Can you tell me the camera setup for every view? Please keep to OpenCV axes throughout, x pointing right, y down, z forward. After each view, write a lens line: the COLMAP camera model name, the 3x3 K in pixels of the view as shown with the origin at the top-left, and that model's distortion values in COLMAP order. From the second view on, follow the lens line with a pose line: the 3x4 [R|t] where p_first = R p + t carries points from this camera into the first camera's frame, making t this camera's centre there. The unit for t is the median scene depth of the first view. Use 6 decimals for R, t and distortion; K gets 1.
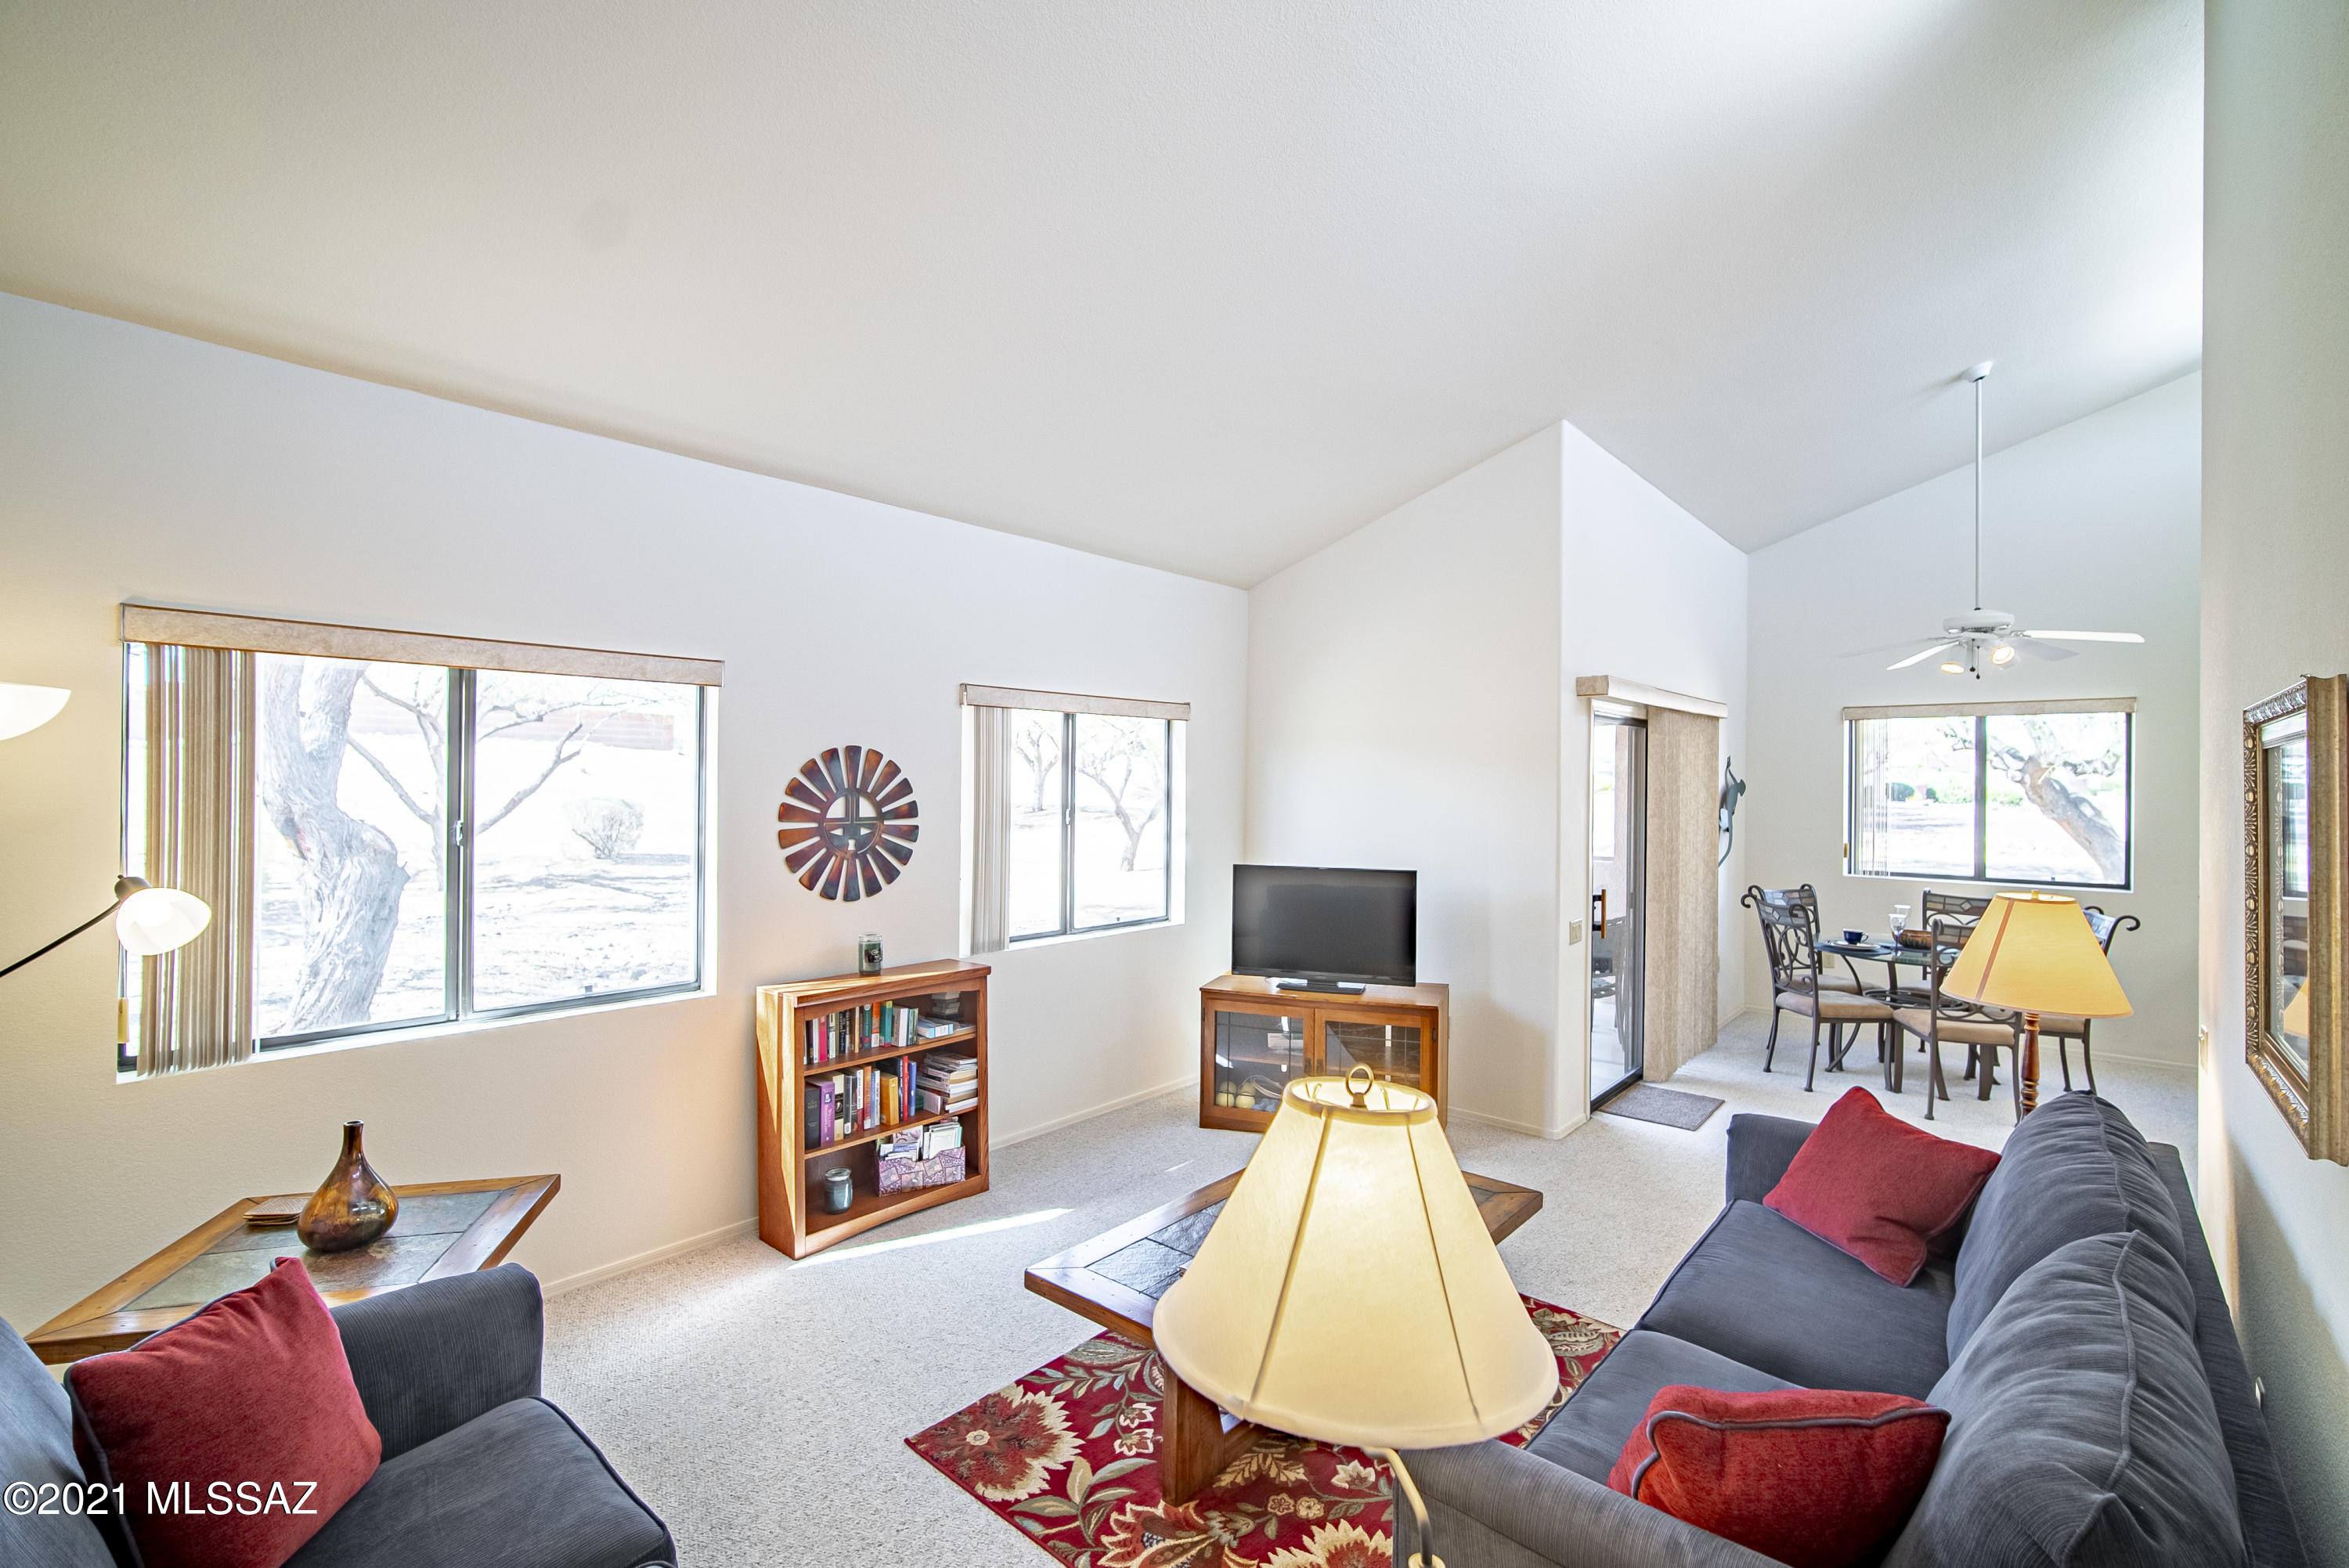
lens RADIAL K [[1039.1, 0, 1185.5], [0, 1039.1, 774.6], [0, 0, 1]] dist [-0.010575, 0.000440]
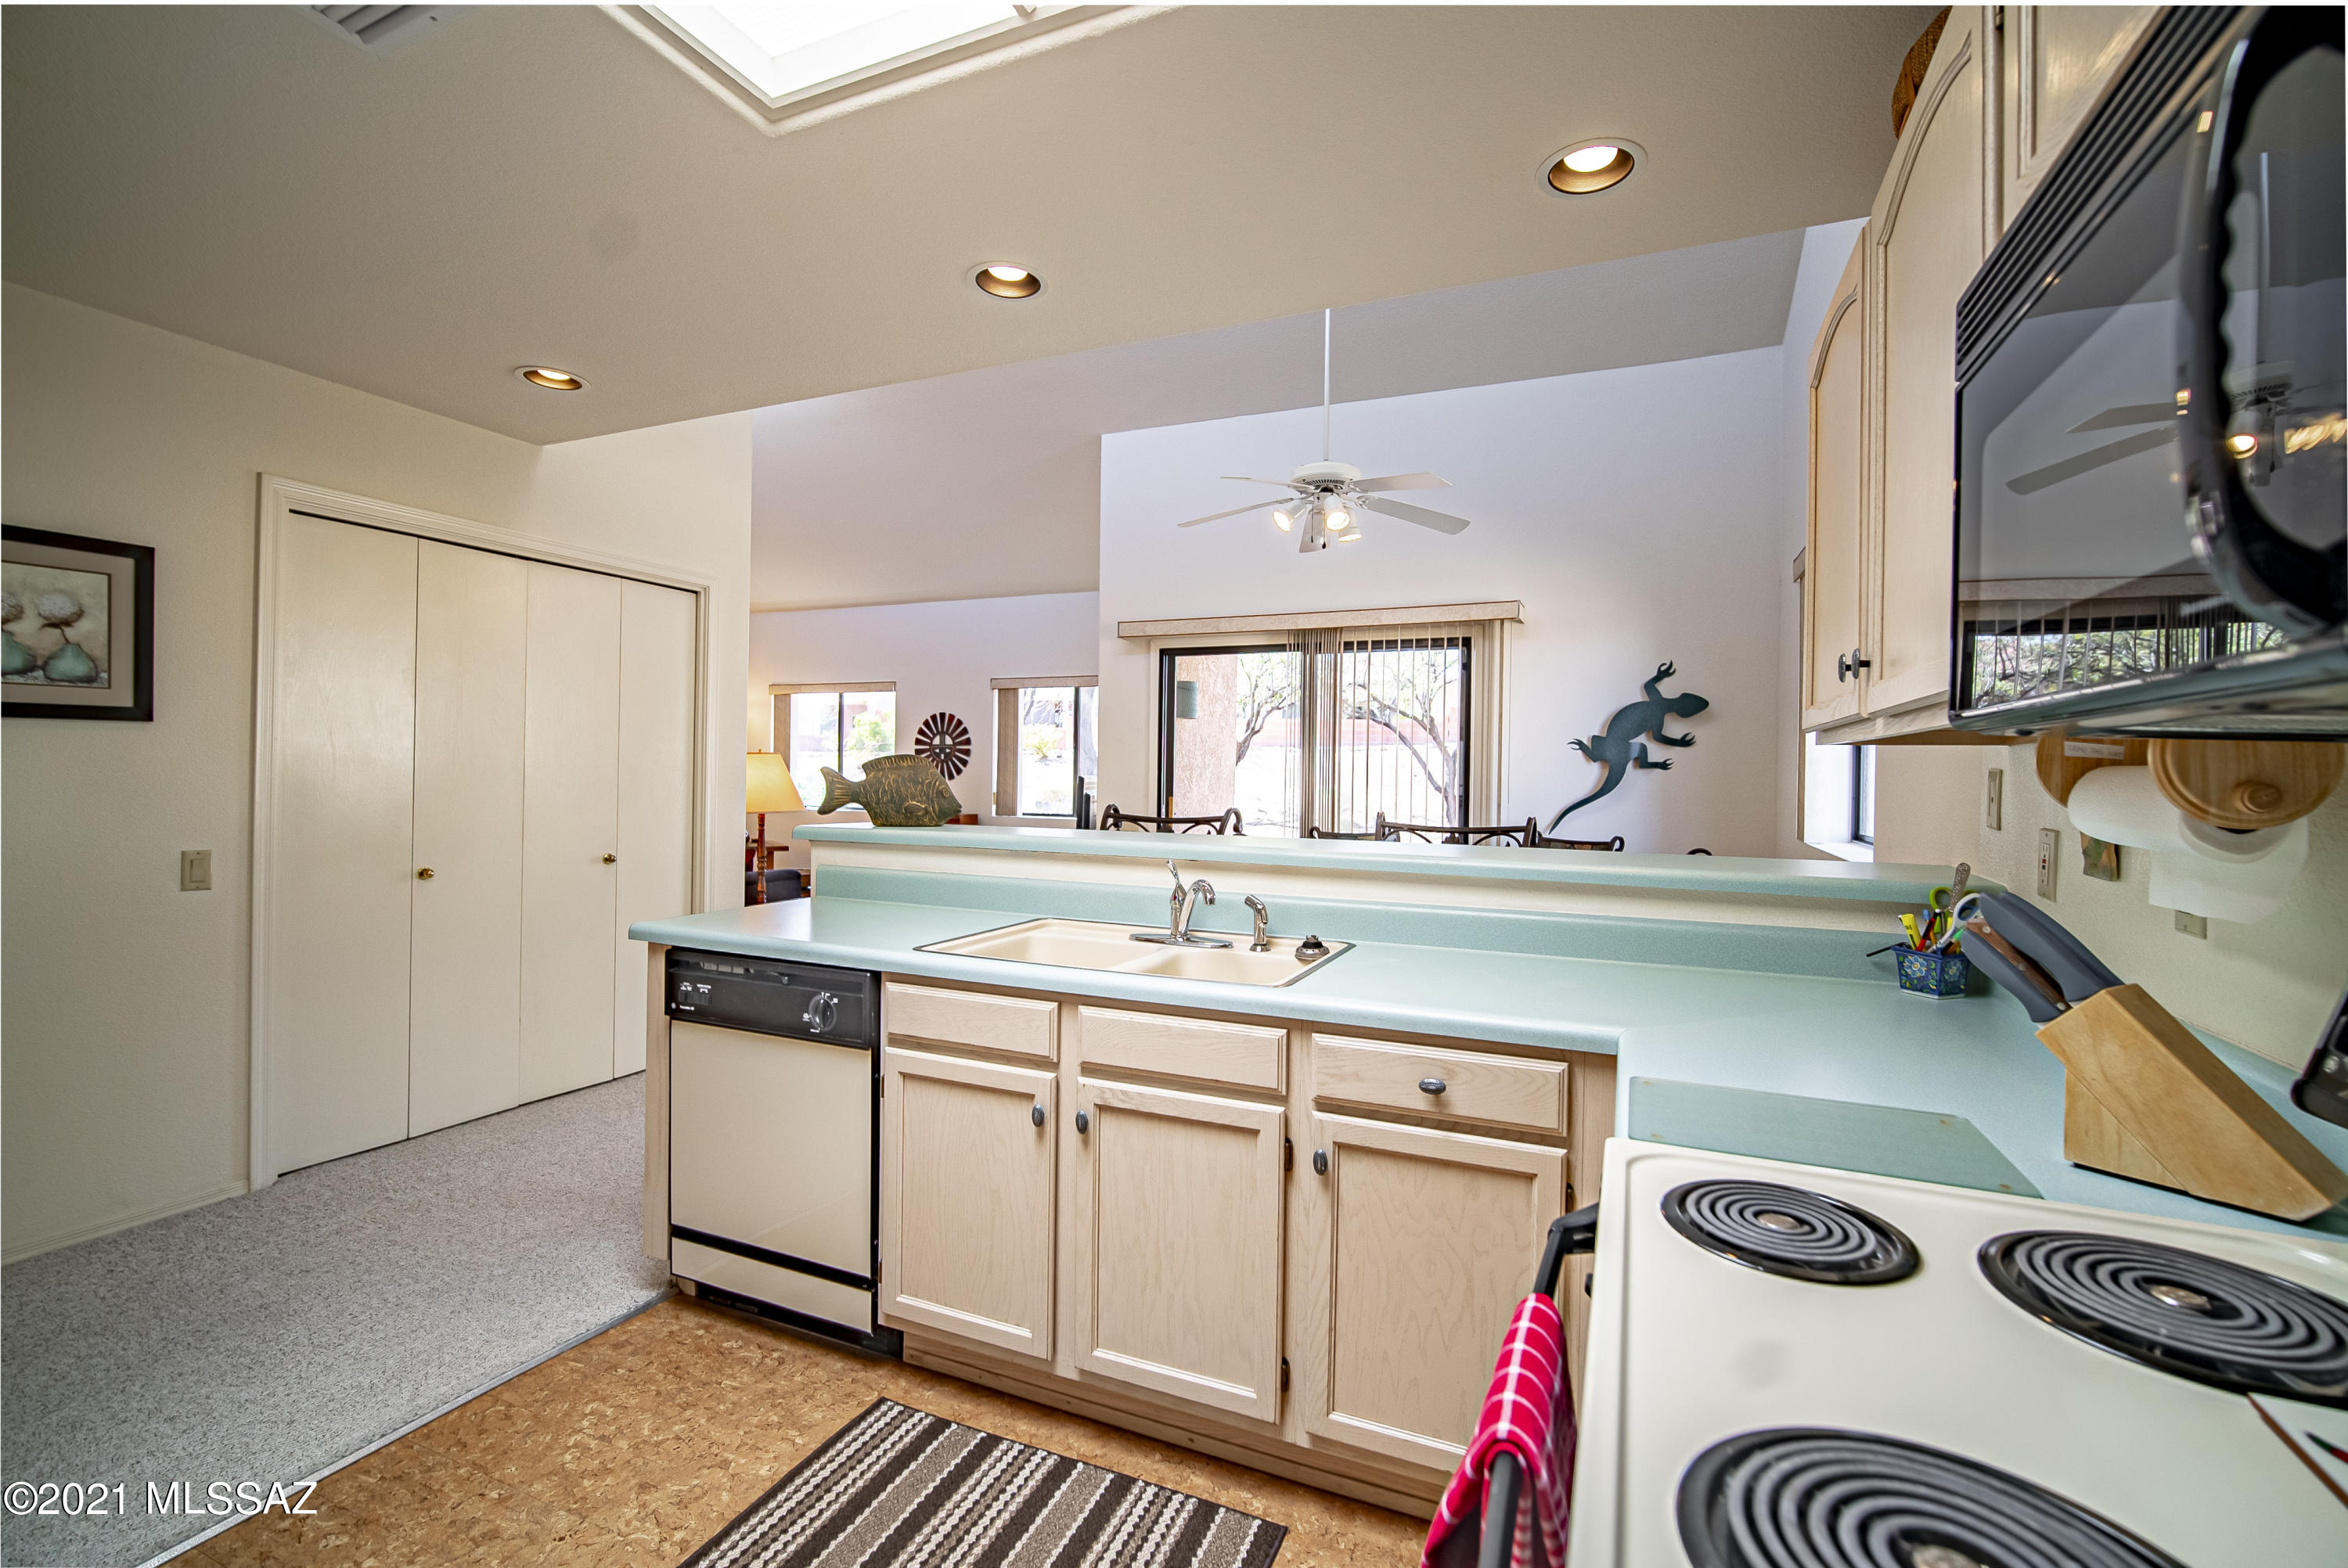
lens RADIAL K [[1033.3, 0, 1184.4], [0, 1033.3, 777.0], [0, 0, 1]] dist [-0.012198, 0.000789]
pose [[0.284929, 0.003797, -0.958541, 2.023992], [-0.007128, 0.999973, 0.001842, 0.106621], [0.958522, 0.006308, 0.284948, 0.882896]]
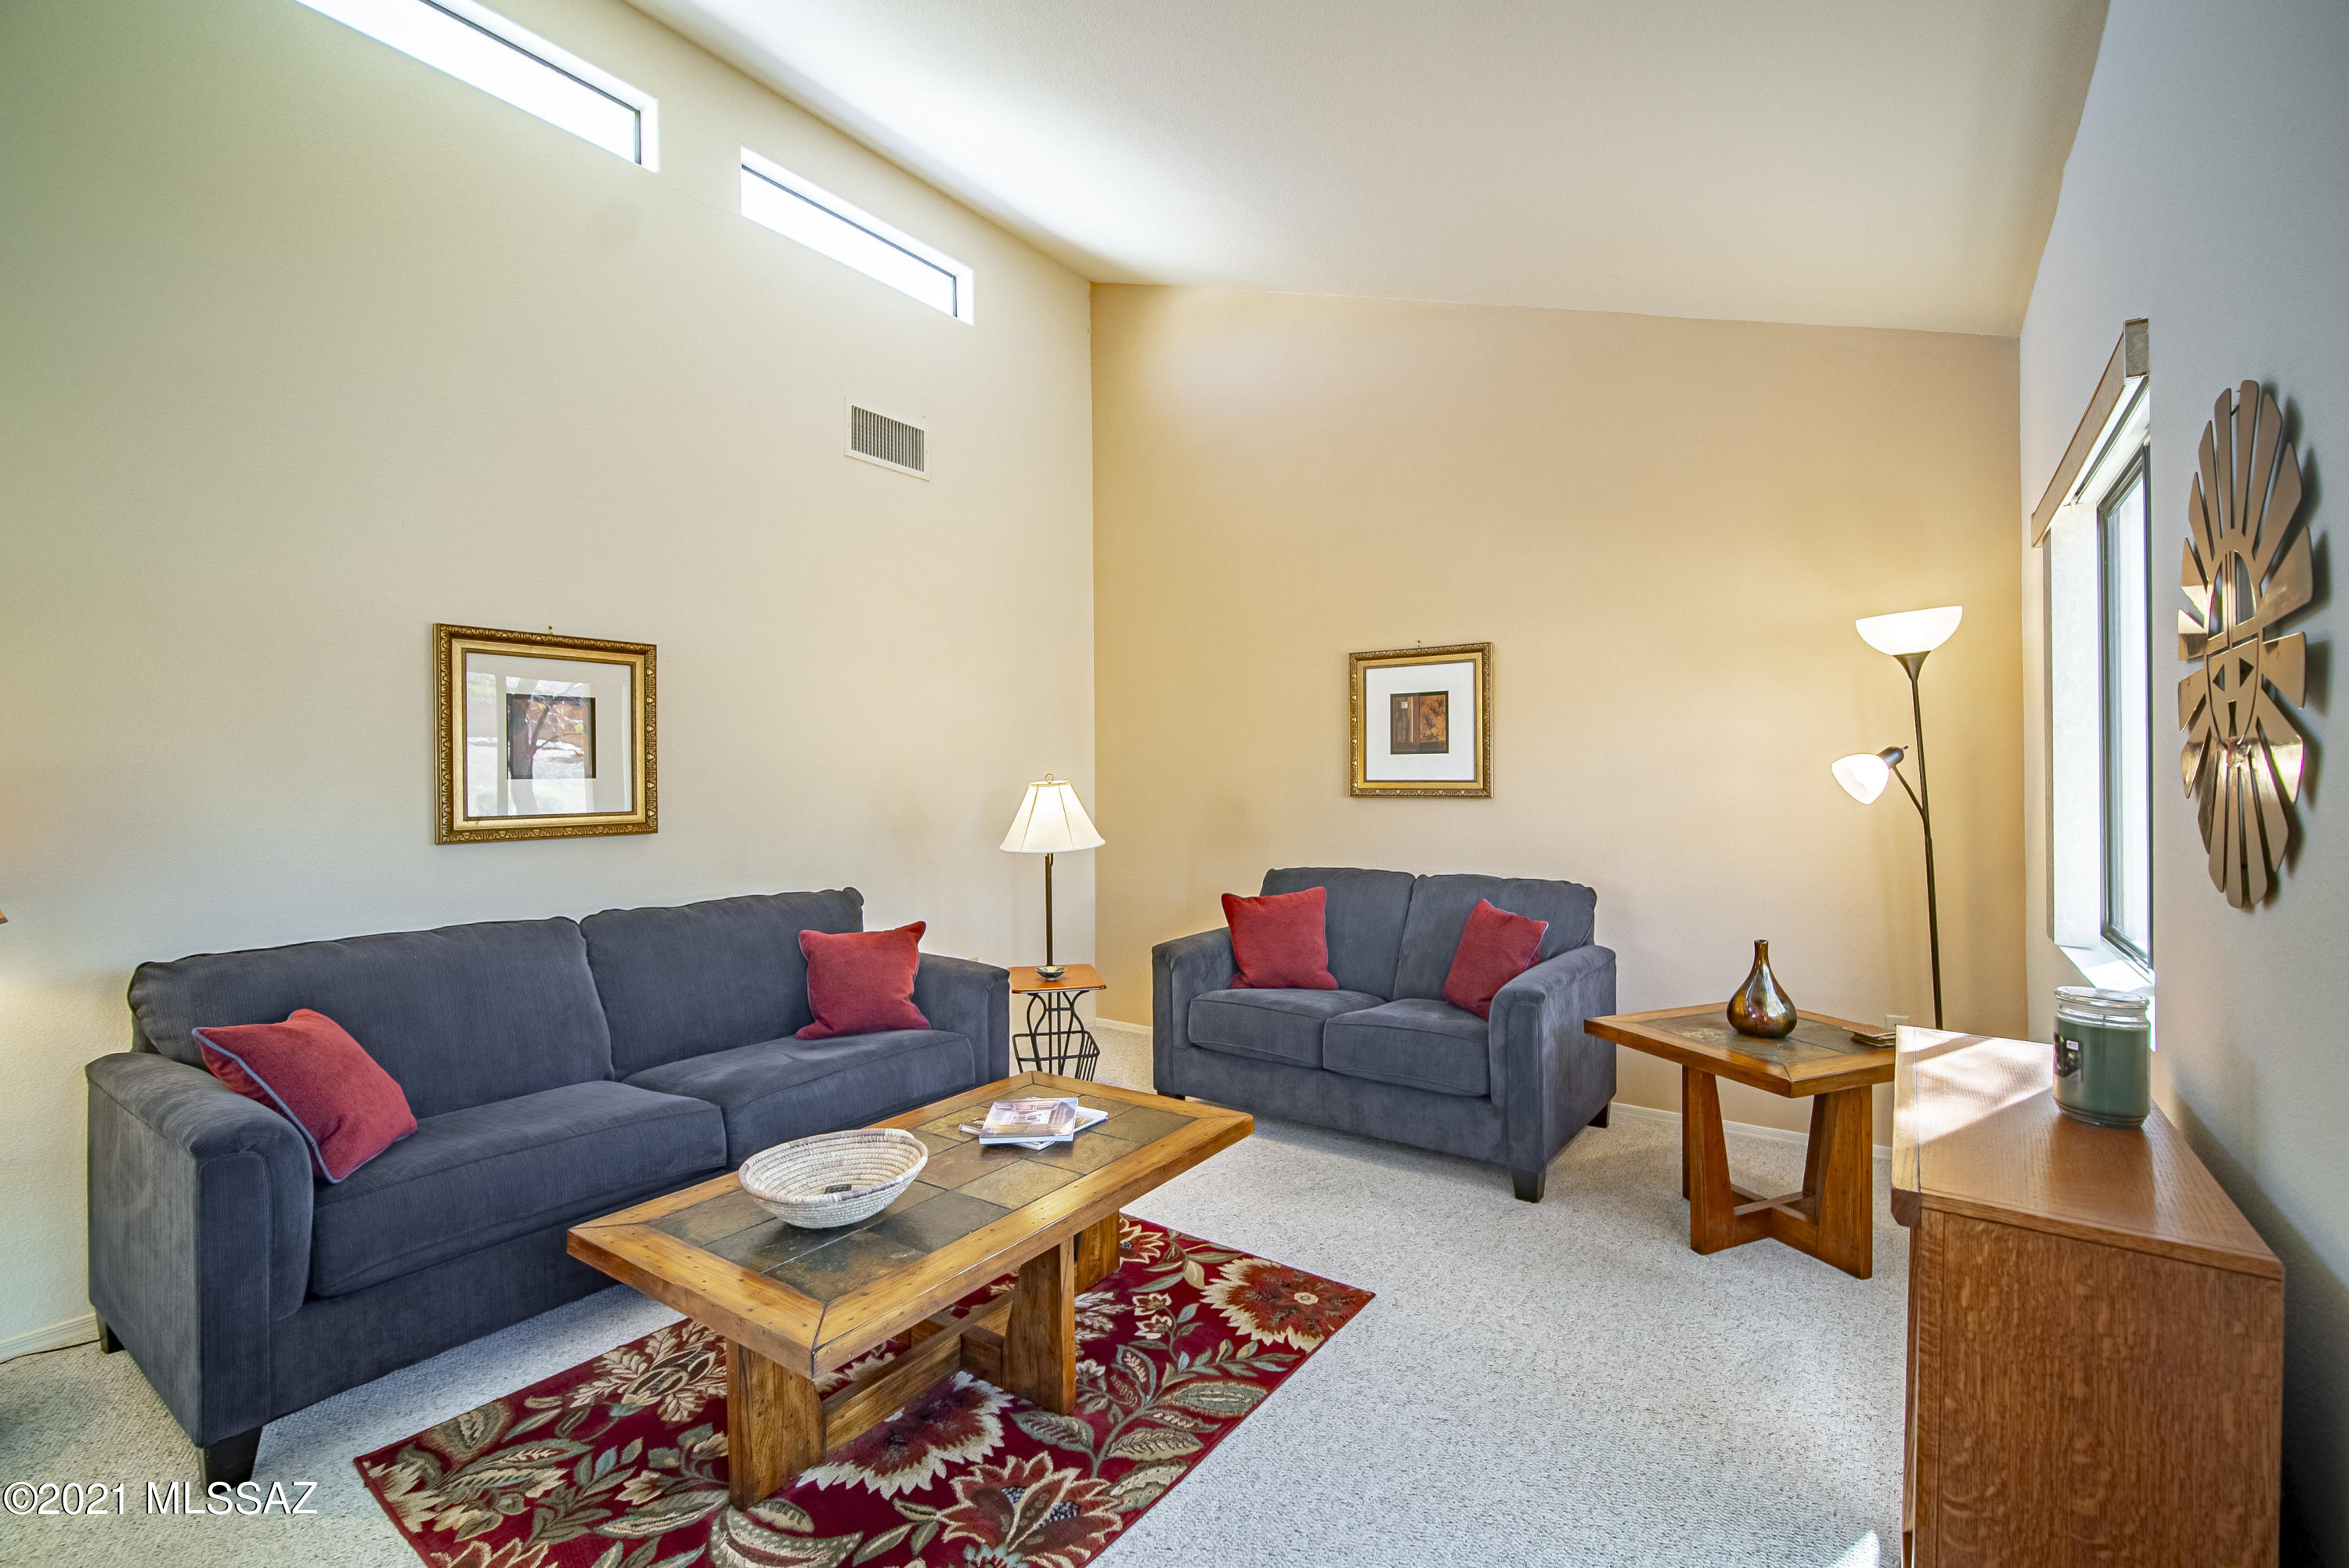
lens RADIAL K [[1033.7, 0, 1184.9], [0, 1033.7, 777.0], [0, 0, 1]] dist [-0.012198, 0.000789]
pose [[-0.995189, -0.004431, -0.097877, 0.012419], [-0.003559, 0.999952, -0.009077, 0.089892], [0.097913, -0.008685, -0.995157, 1.293608]]
